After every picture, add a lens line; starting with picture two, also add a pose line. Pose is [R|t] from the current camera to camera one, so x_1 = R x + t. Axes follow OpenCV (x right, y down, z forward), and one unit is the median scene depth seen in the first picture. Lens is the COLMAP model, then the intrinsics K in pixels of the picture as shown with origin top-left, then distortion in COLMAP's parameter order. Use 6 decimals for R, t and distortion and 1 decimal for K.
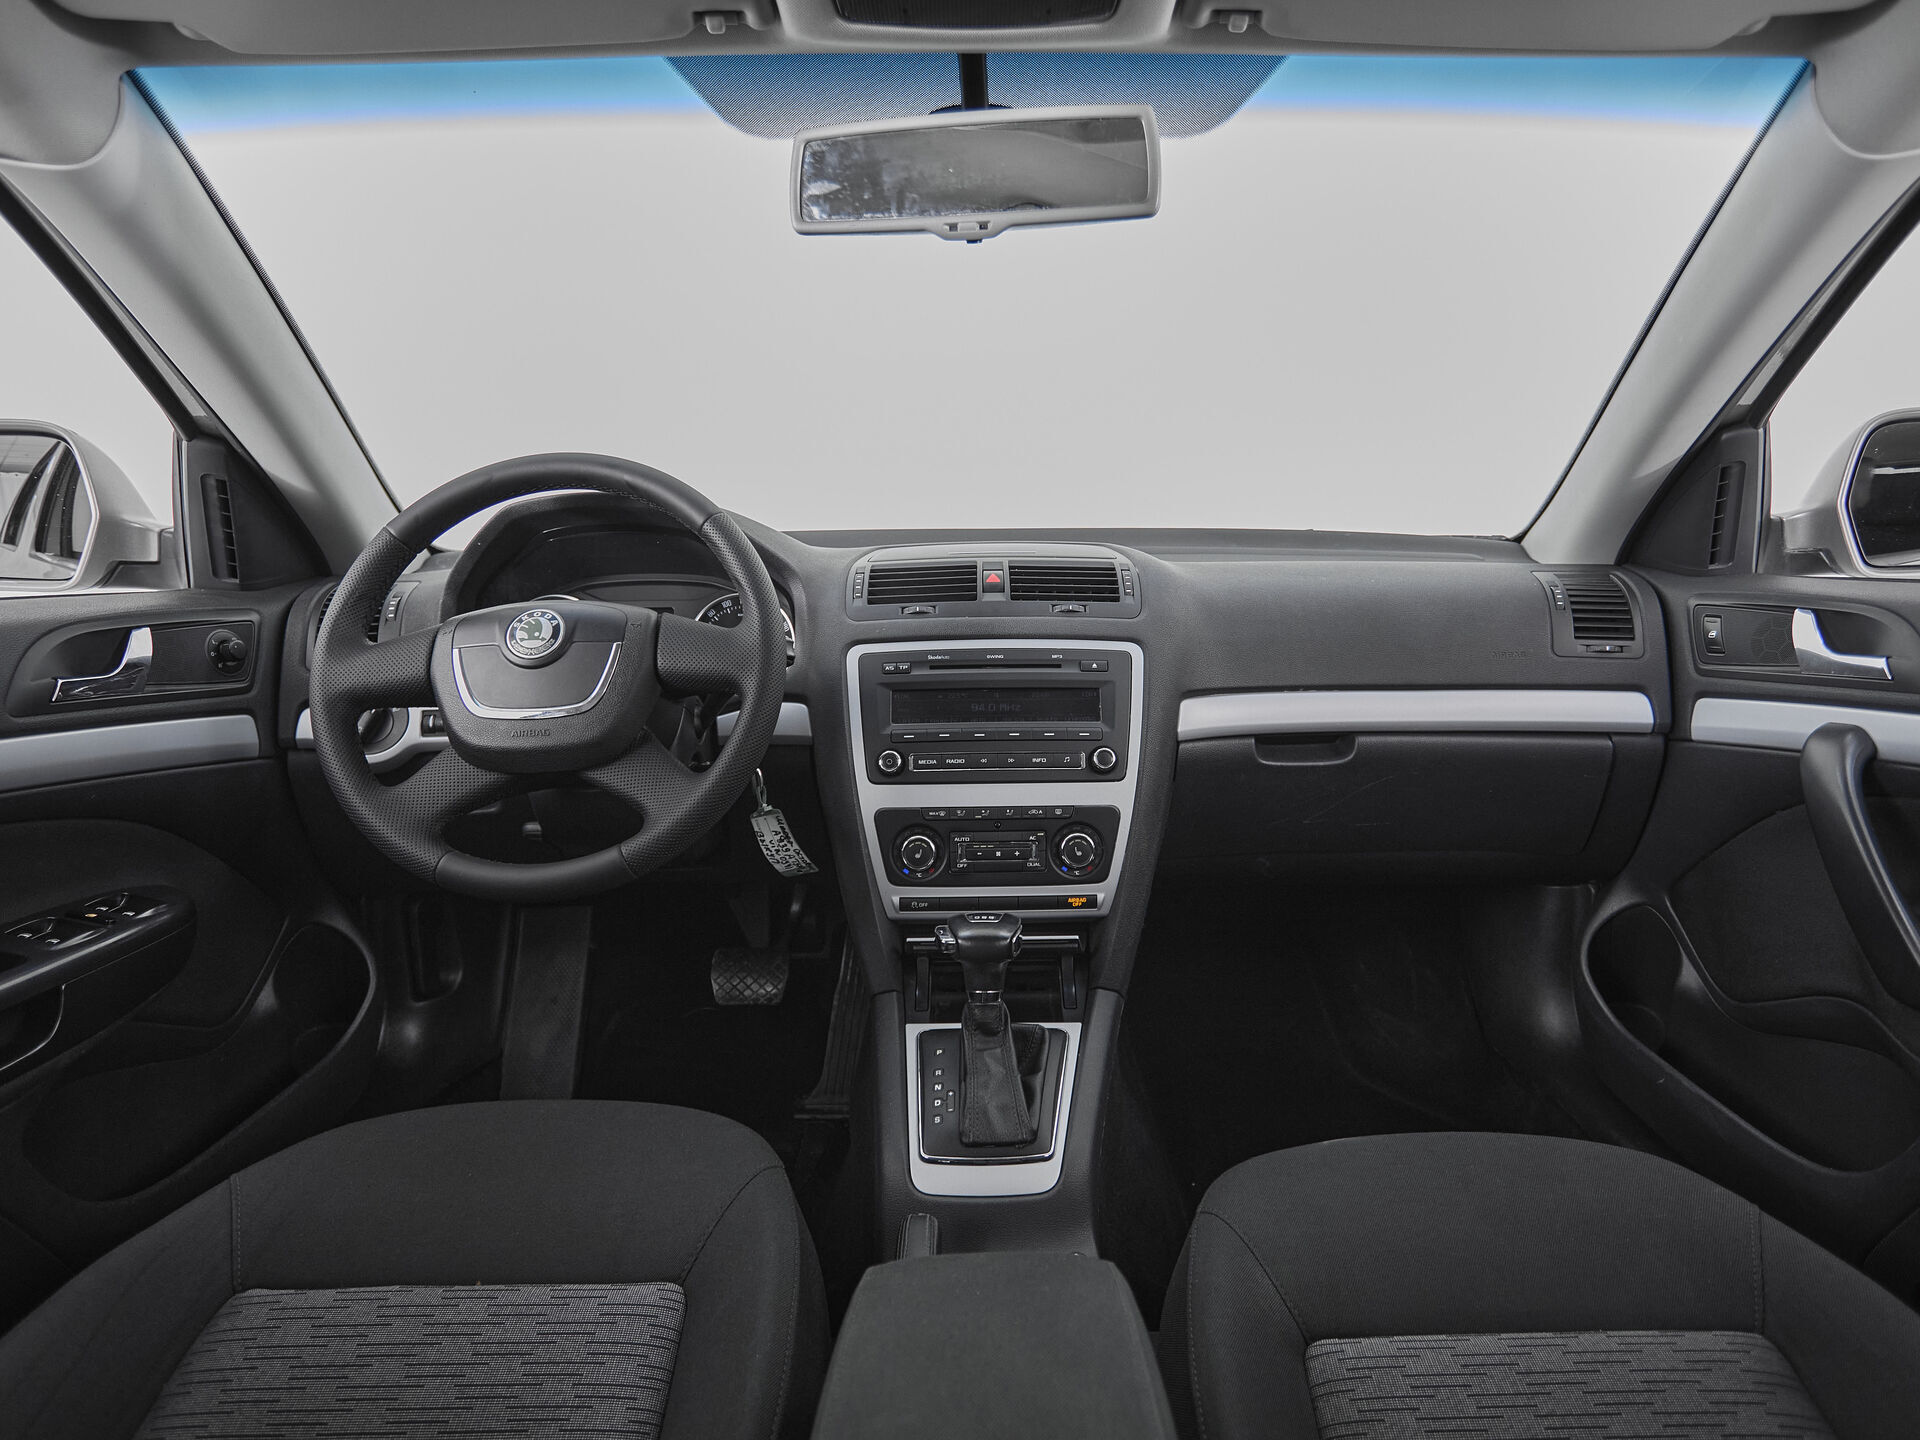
lens RADIAL K [[1023.7, 0, 962.1], [0, 1023.7, 738.8], [0, 0, 1]] dist [-0.002973, 0.000300]
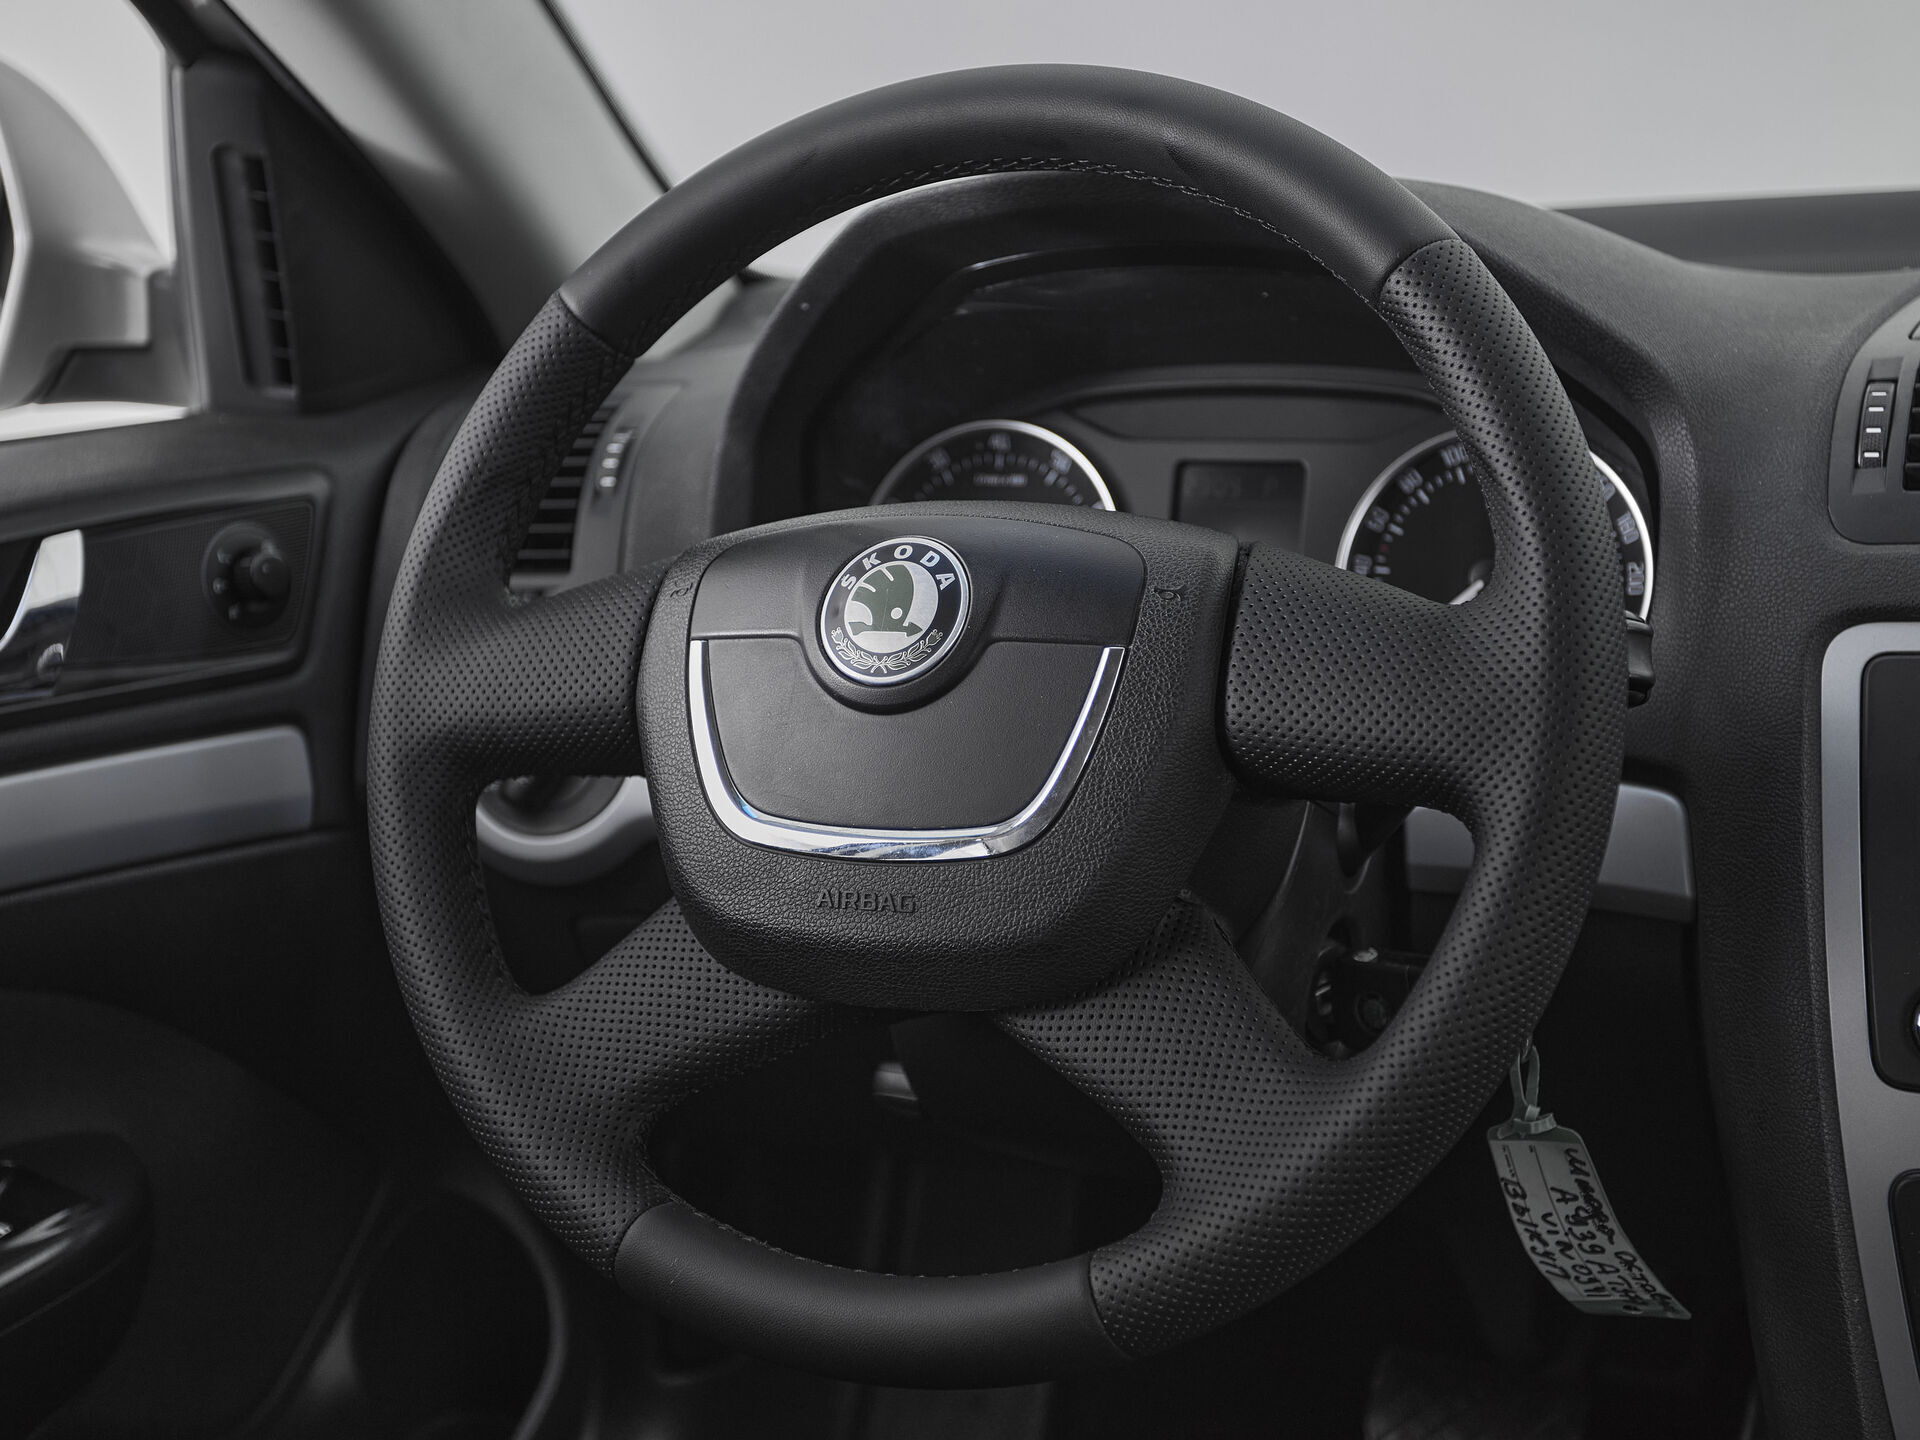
lens RADIAL K [[2424.1, 0, 965.4], [0, 2424.1, 694.9], [0, 0, 1]] dist [0.030358, 0.000535]
pose [[0.908630, 0.060657, -0.413174, -0.043812], [-0.043221, 0.997741, 0.051426, -0.099143], [0.415360, -0.028870, 0.909199, 0.217816]]
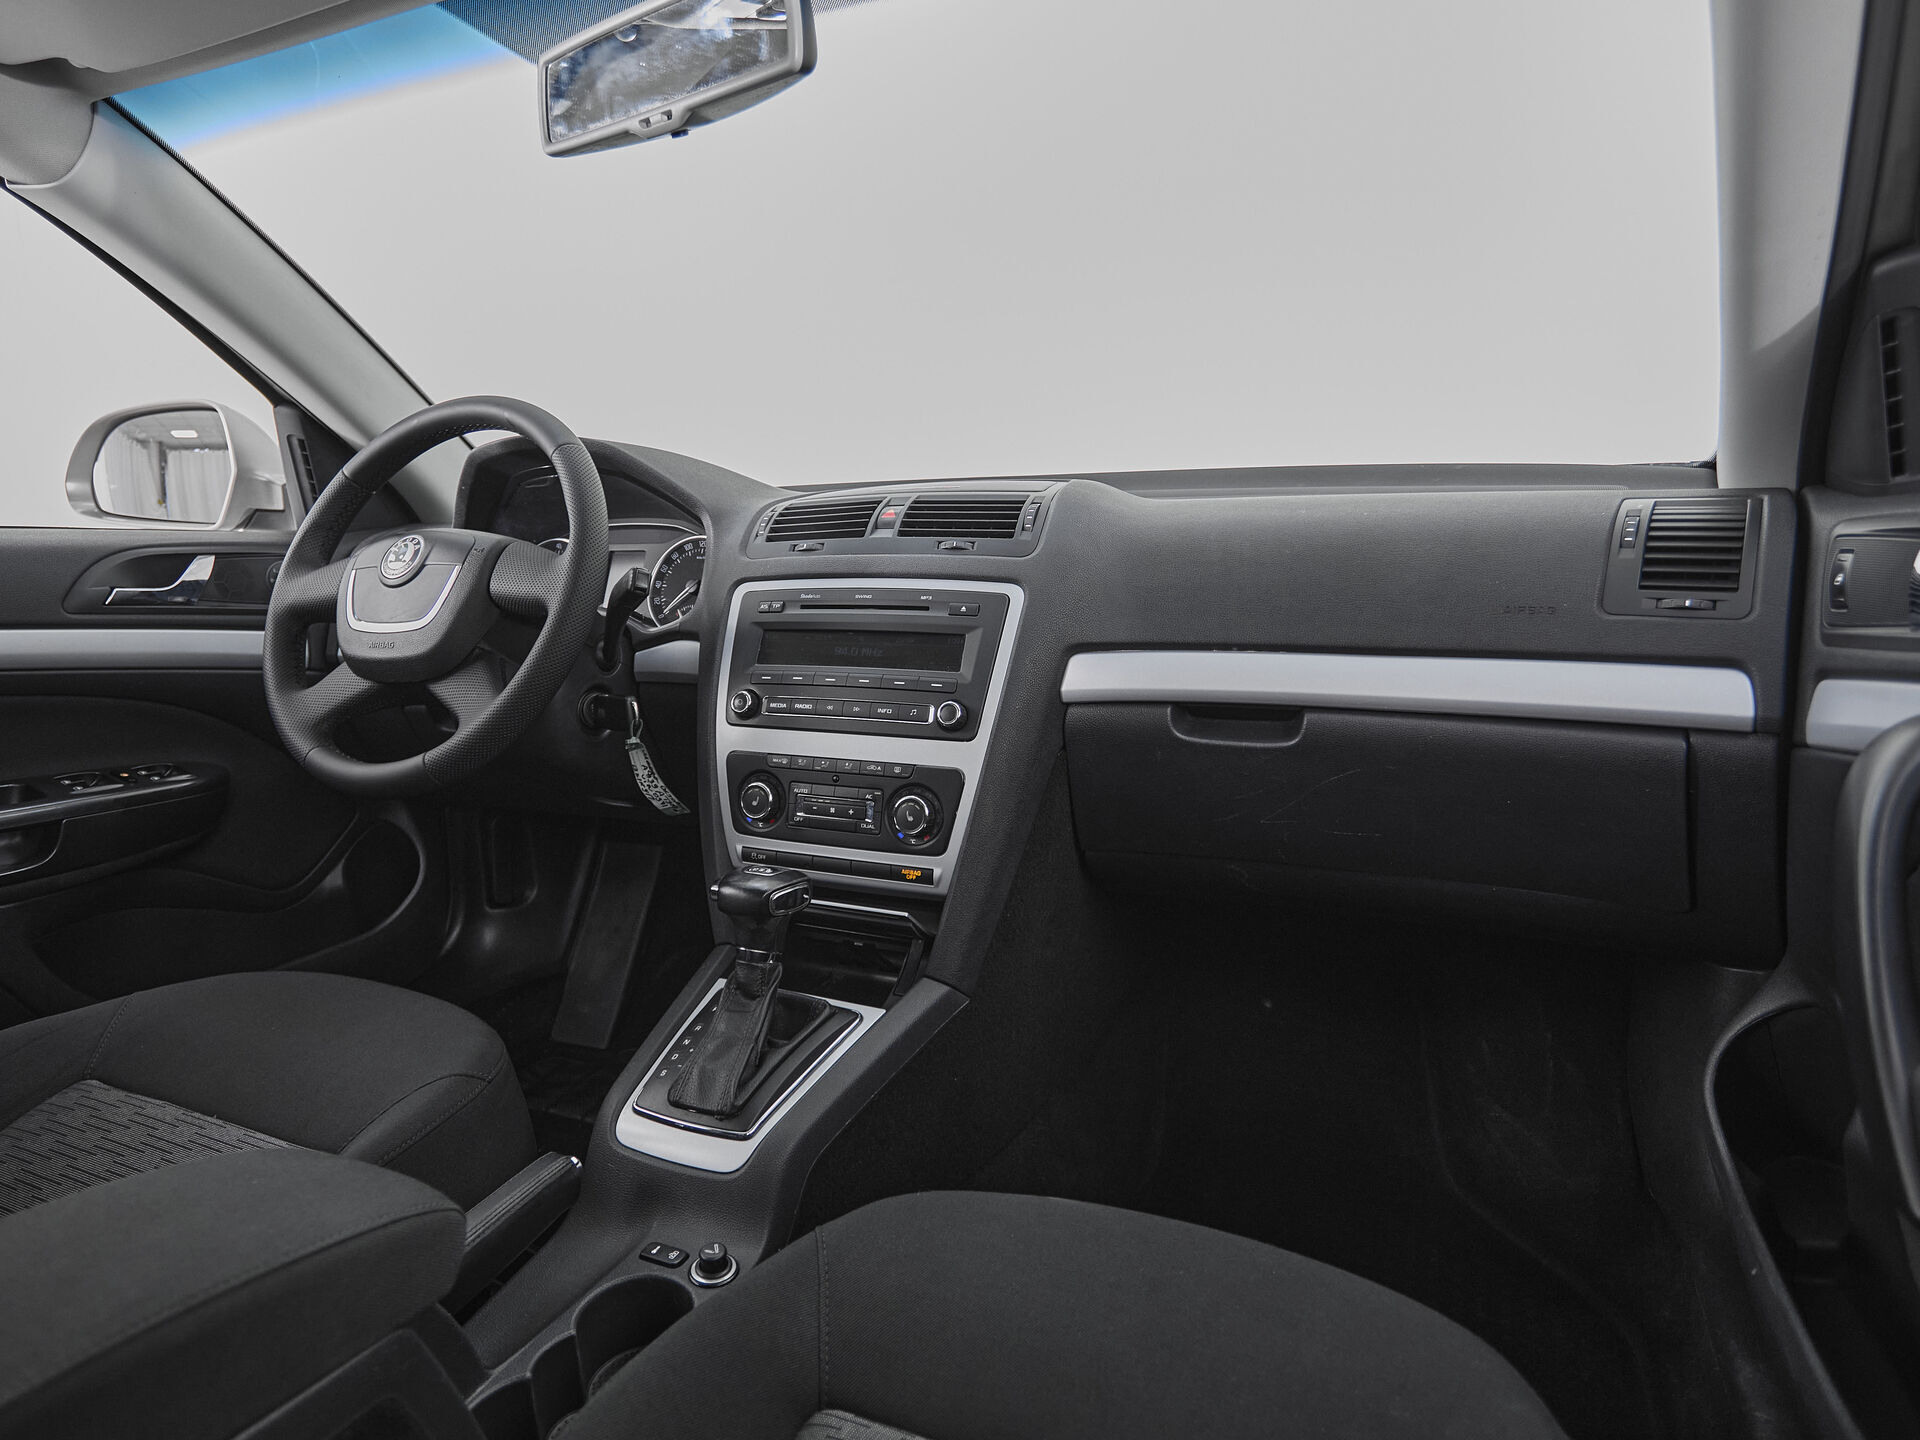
lens RADIAL K [[1072.3, 0, 919.5], [0, 1072.3, 711.0], [0, 0, 1]] dist [-0.002737, -0.000817]
pose [[0.908220, 0.062208, -0.413843, 0.487612], [-0.074836, 0.997092, -0.014355, 0.031979], [0.411747, 0.044008, 0.910235, 0.157902]]
